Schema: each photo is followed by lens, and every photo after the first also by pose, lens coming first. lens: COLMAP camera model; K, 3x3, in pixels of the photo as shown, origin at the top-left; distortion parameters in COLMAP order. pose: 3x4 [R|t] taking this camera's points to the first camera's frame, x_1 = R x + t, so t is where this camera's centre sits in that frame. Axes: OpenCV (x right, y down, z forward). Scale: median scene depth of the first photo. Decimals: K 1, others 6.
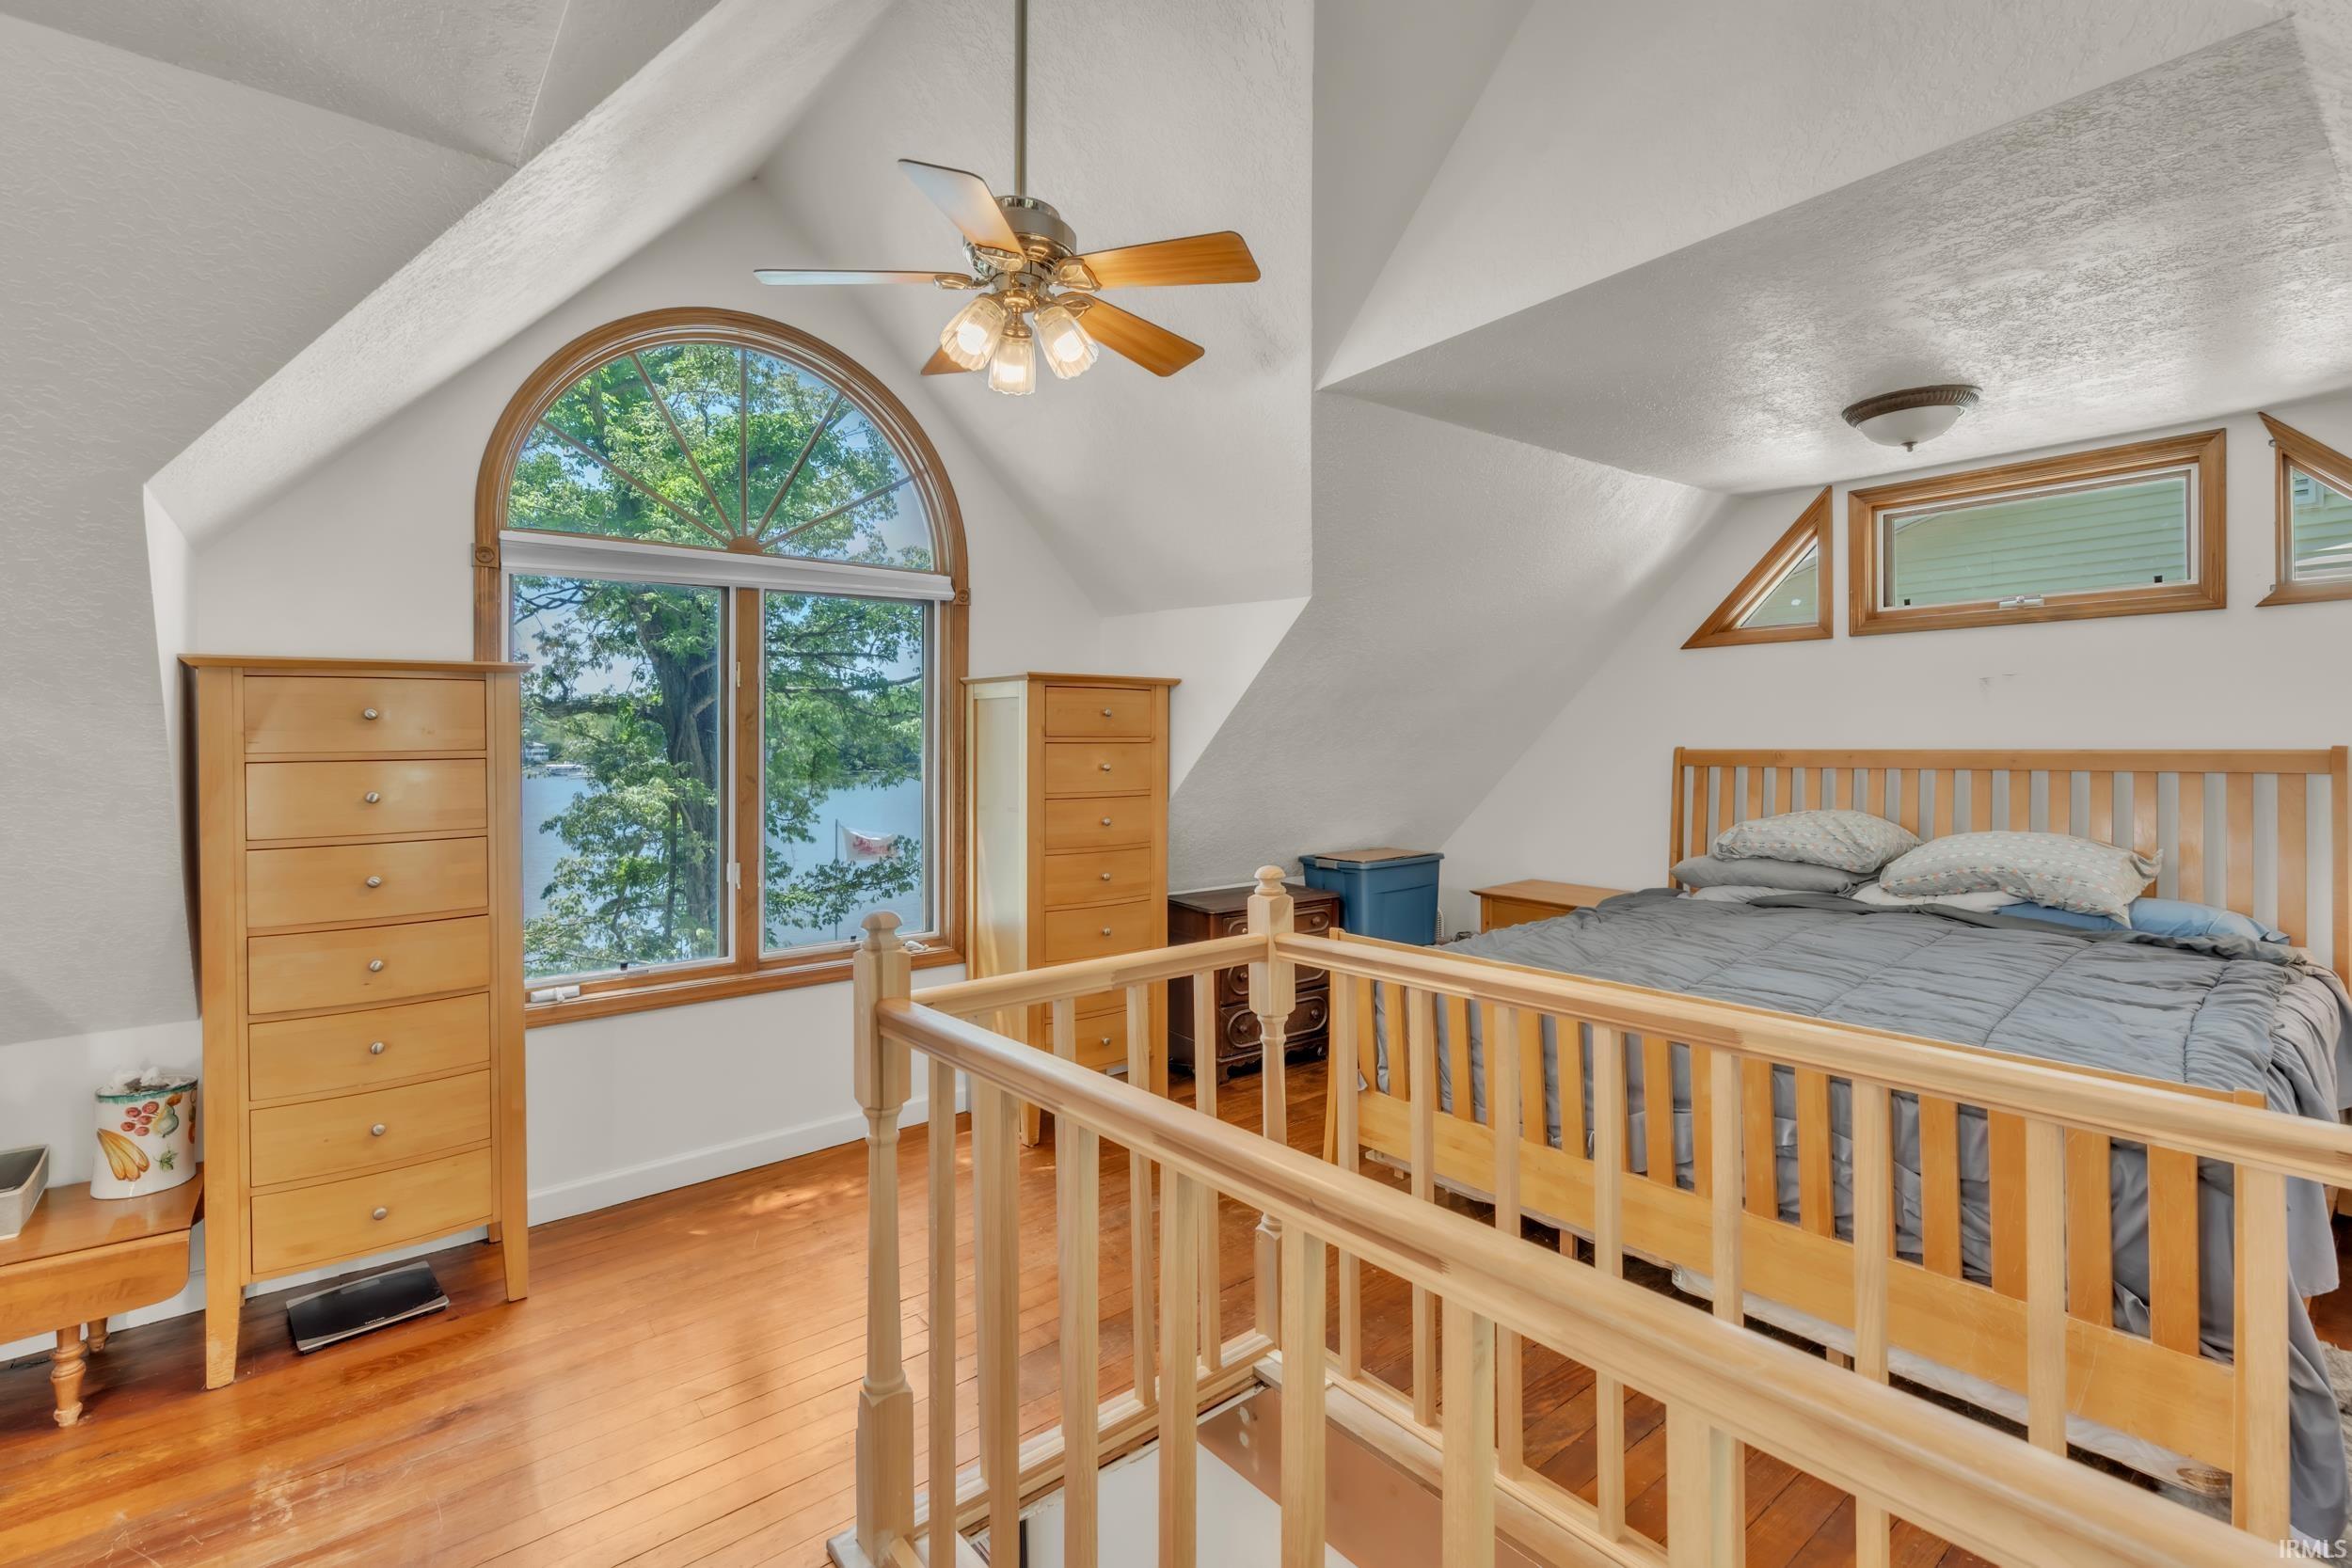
lens RADIAL K [[1057.1, 0, 1183.9], [0, 1057.1, 743.3], [0, 0, 1]] dist [-0.010413, 0.004969]
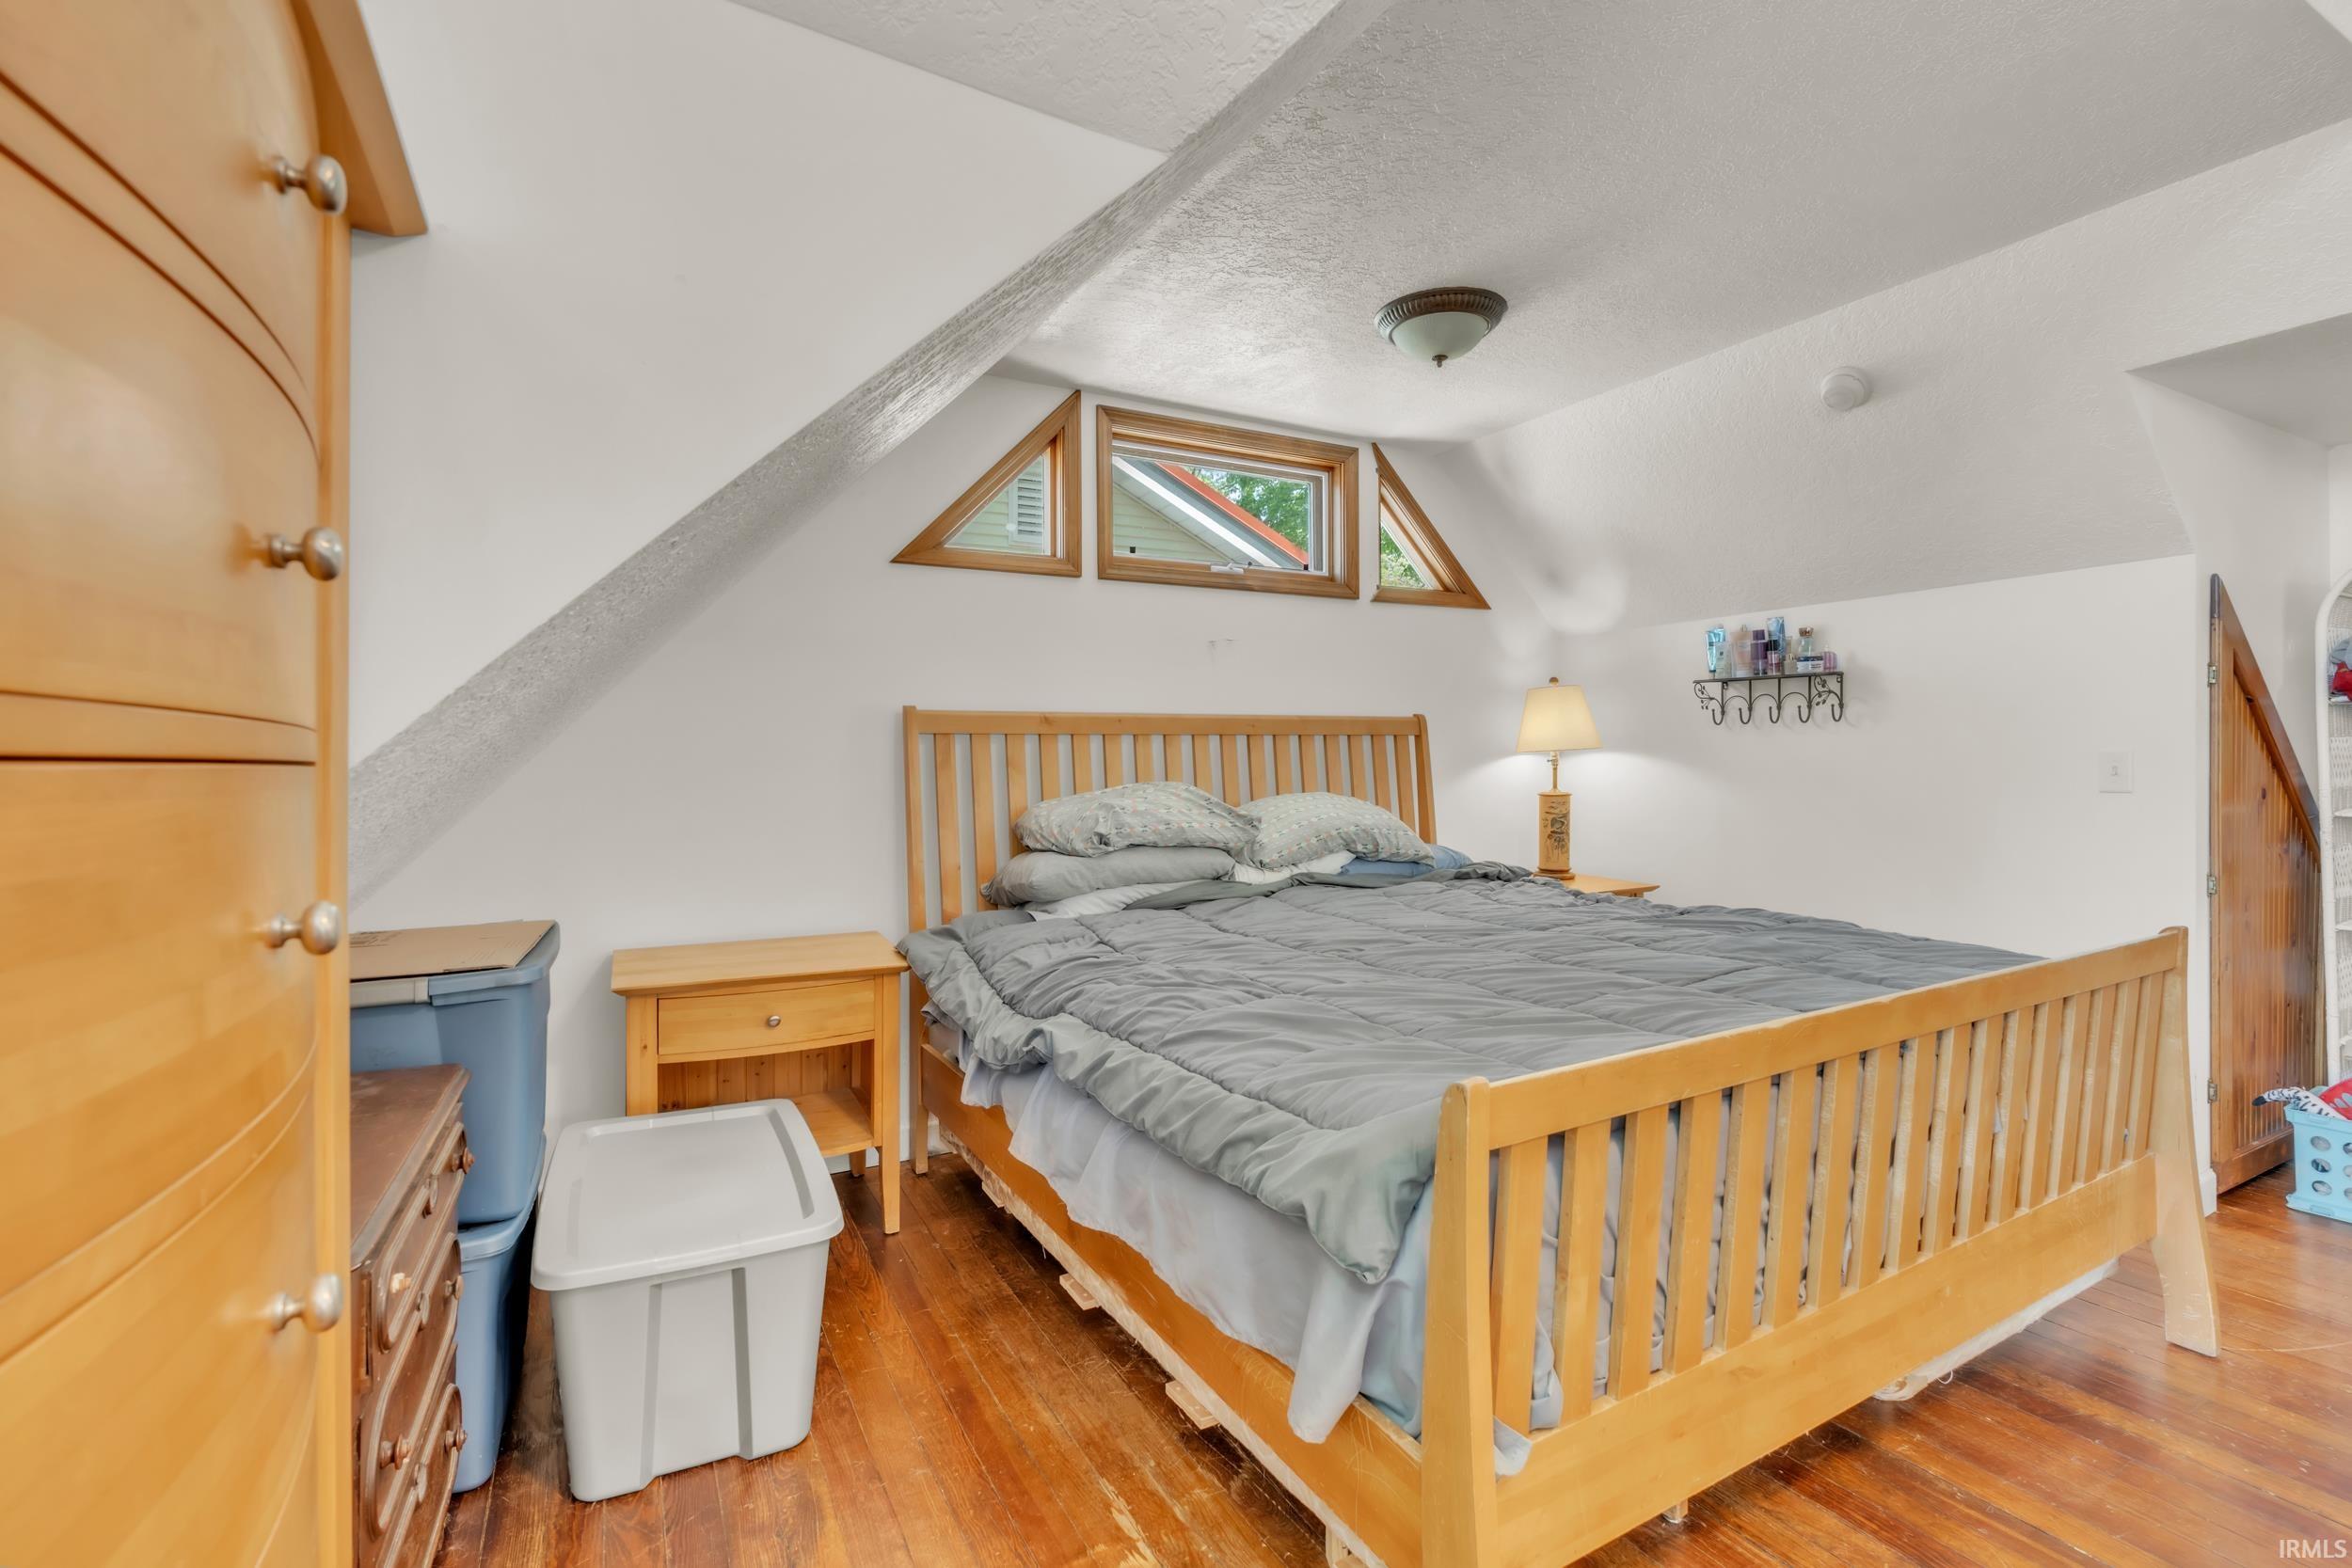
lens RADIAL K [[1056.7, 0, 1172.2], [0, 1056.7, 771.9], [0, 0, 1]] dist [-0.006877, 0.000074]
pose [[0.176004, -0.018221, 0.984221, -0.234232], [0.002027, 0.999833, 0.018147, 0.046241], [-0.984387, -0.001199, 0.176011, 0.960069]]
